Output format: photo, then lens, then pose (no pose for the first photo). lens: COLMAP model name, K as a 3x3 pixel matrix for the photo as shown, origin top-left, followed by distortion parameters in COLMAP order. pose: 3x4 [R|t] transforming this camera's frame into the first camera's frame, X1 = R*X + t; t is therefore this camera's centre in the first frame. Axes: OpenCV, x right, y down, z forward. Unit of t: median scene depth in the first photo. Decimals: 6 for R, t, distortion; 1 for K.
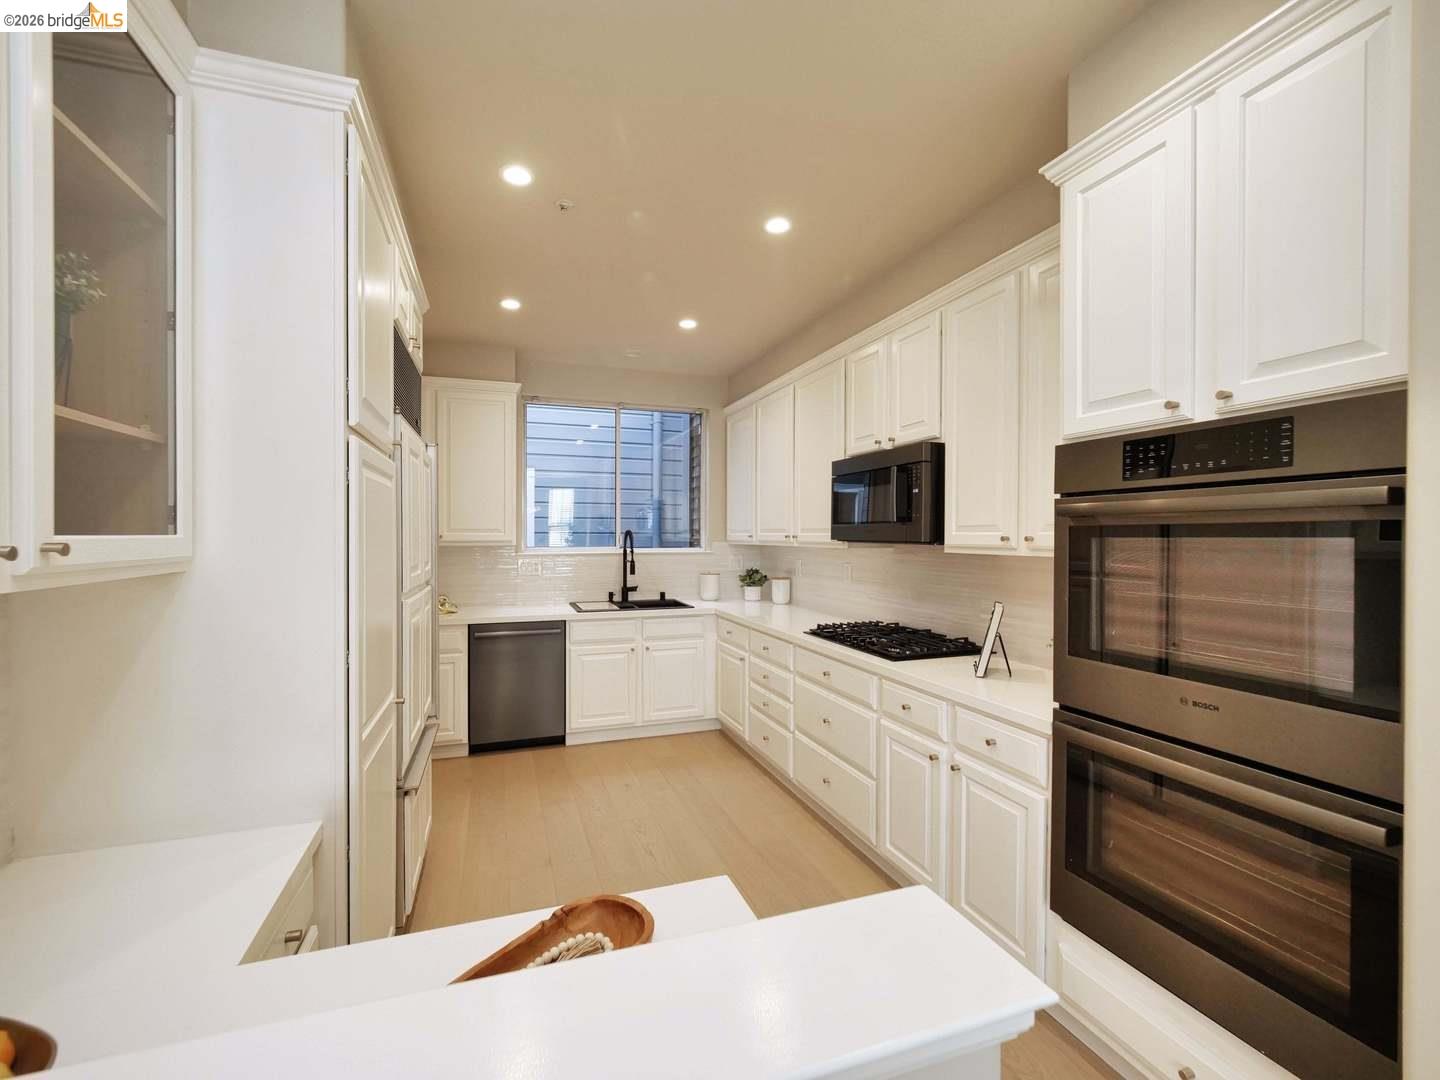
lens RADIAL K [[614.3, 0, 702.7], [0, 614.3, 541.0], [0, 0, 1]] dist [-0.008421, 0.002081]
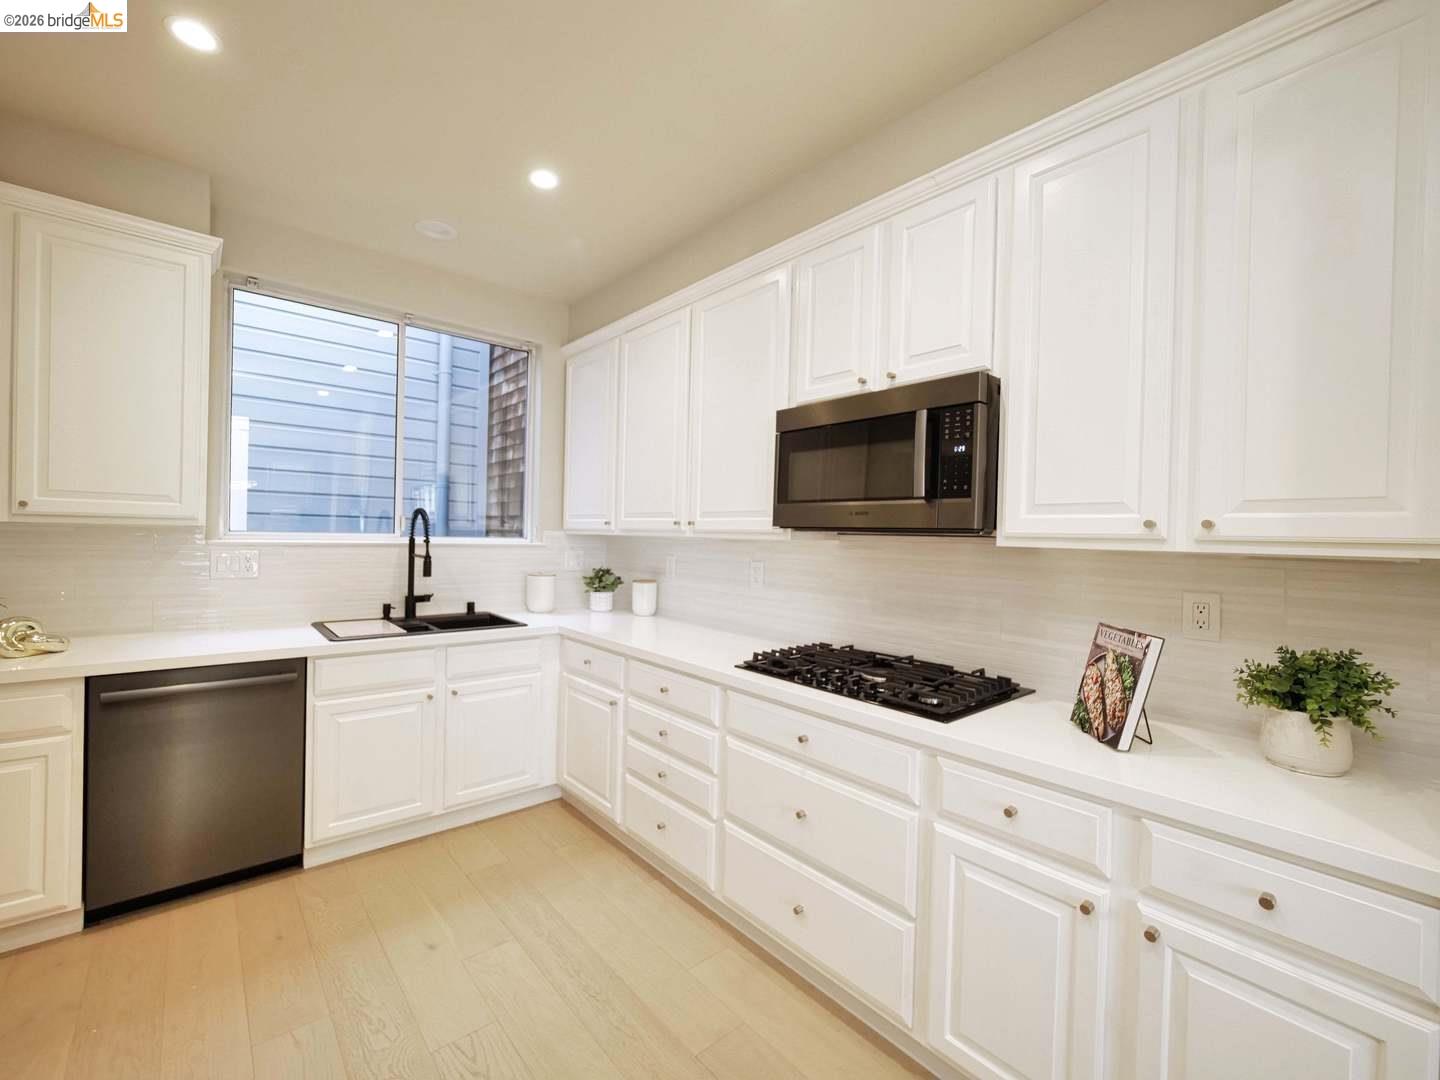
lens RADIAL K [[614.3, 0, 705.3], [0, 614.3, 542.5], [0, 0, 1]] dist [-0.008421, 0.002081]
pose [[0.930898, 0.017254, 0.364872, -0.089699], [-0.019673, 0.999802, 0.002914, 0.012822], [-0.364750, -0.009891, 0.931053, 0.340393]]
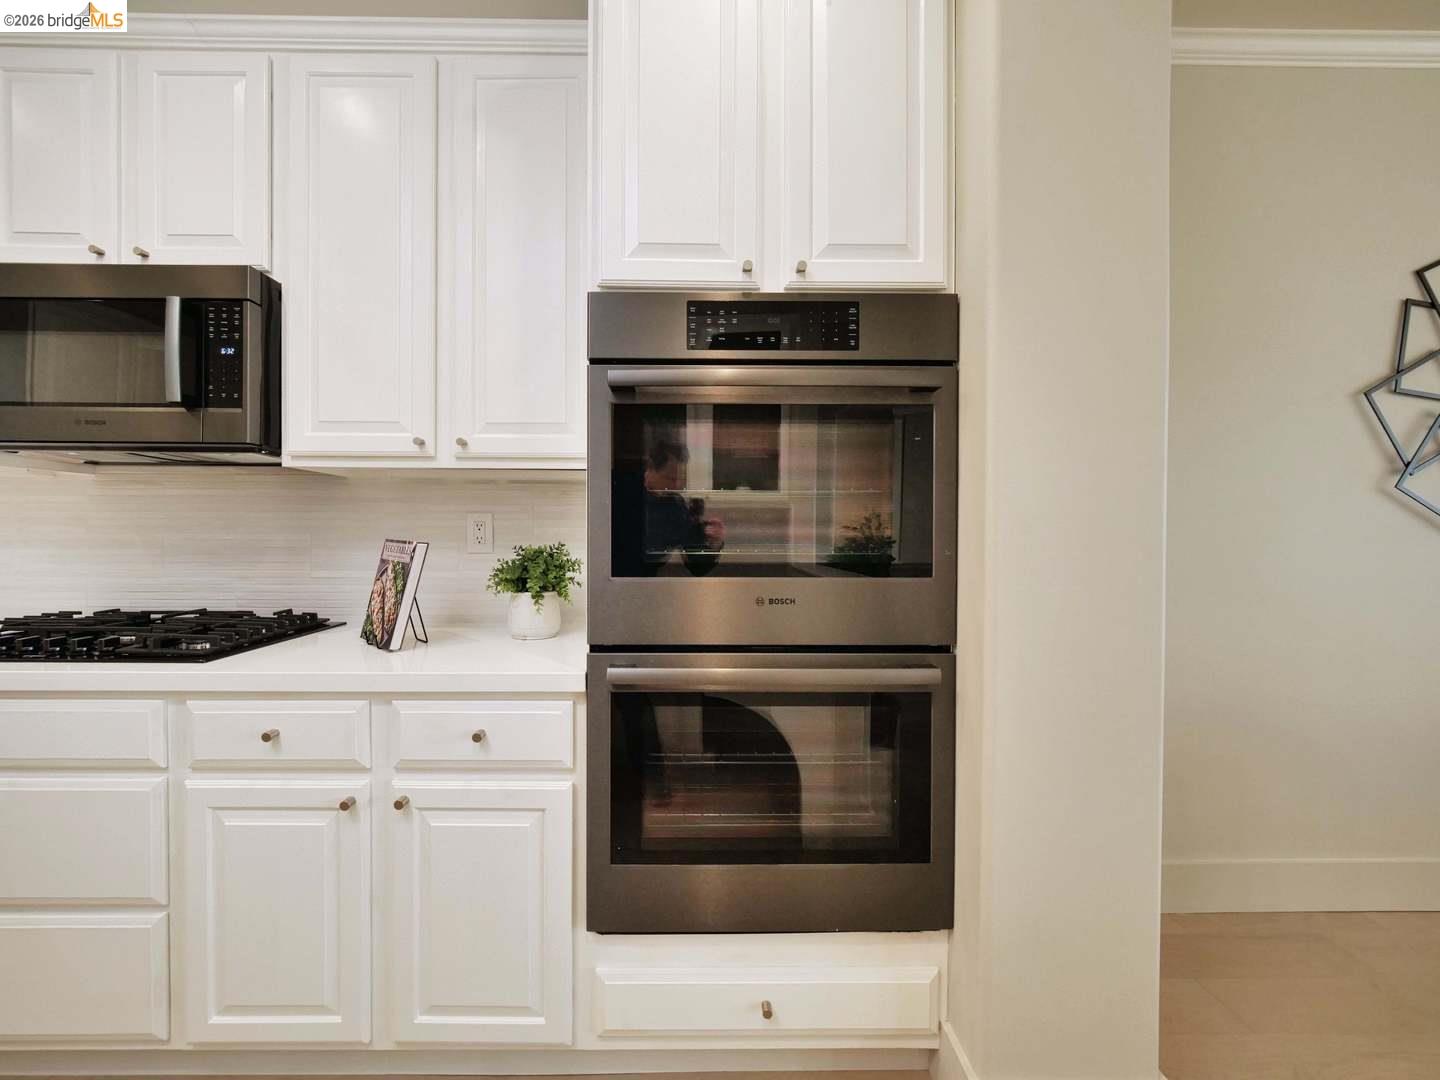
lens RADIAL K [[614.3, 0, 704.3], [0, 614.3, 539.4], [0, 0, 1]] dist [-0.008421, 0.002081]
pose [[0.307499, -0.013150, 0.951458, -0.033410], [0.003250, 0.999913, 0.012769, 0.056451], [-0.951543, -0.000834, 0.307515, 0.284819]]
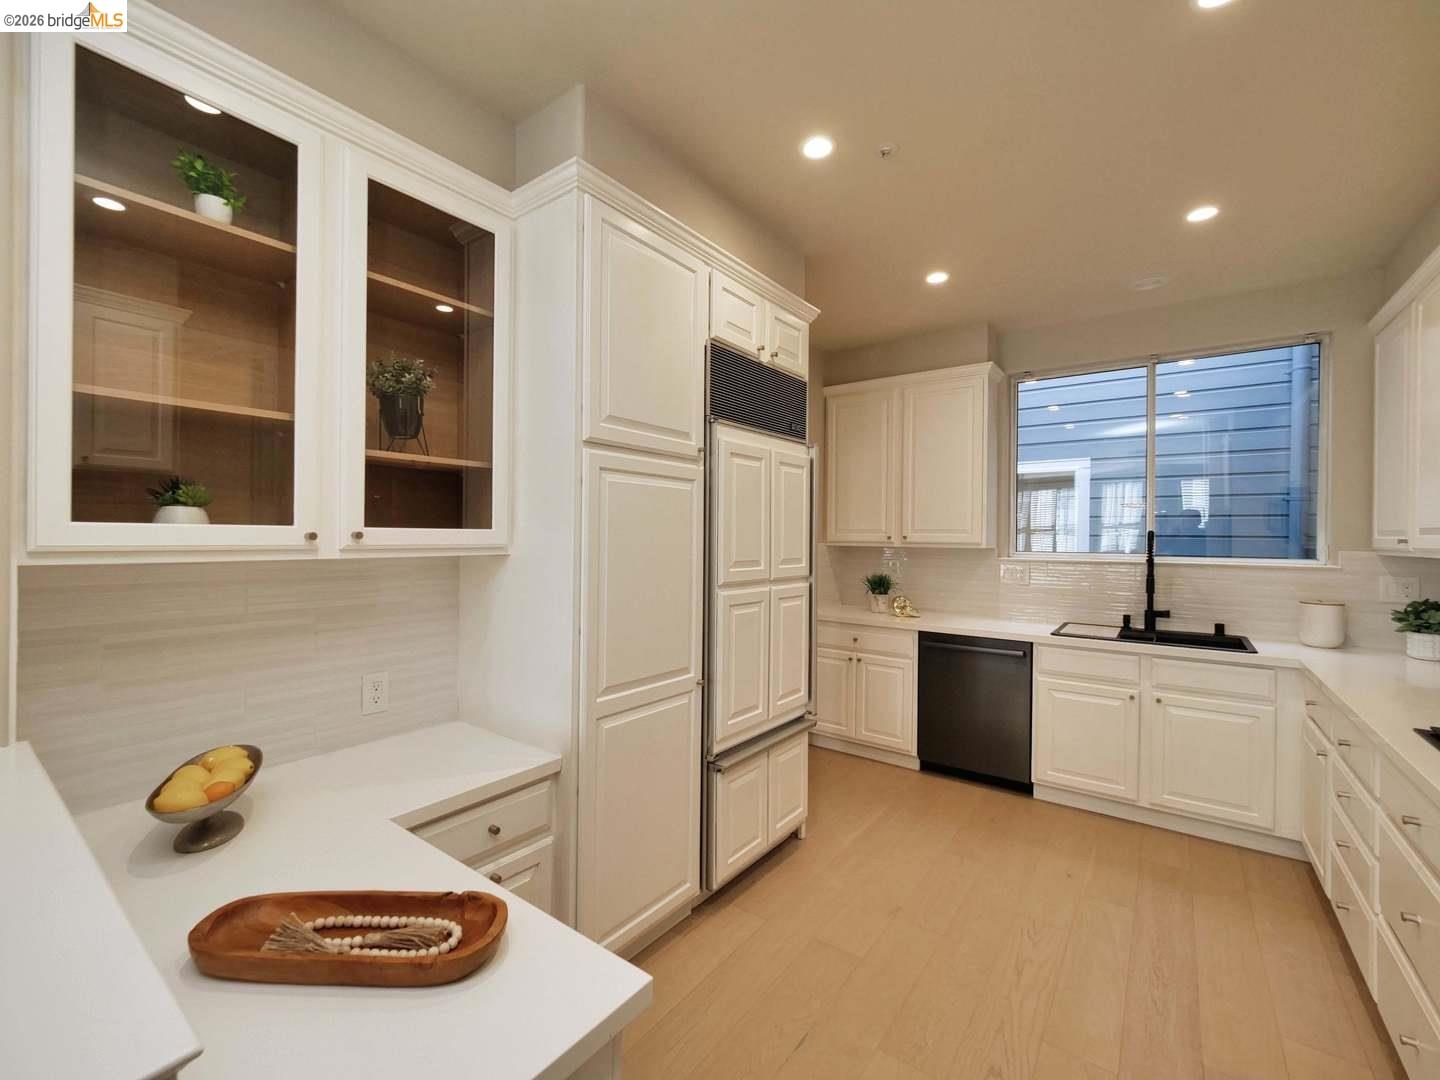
lens RADIAL K [[614.3, 0, 695.9], [0, 614.3, 538.1], [0, 0, 1]] dist [-0.008421, 0.002081]
pose [[0.554864, 0.007374, -0.831908, 0.211543], [-0.016978, 0.999853, -0.002462, 0.001876], [0.831767, 0.015490, 0.554908, 0.191147]]
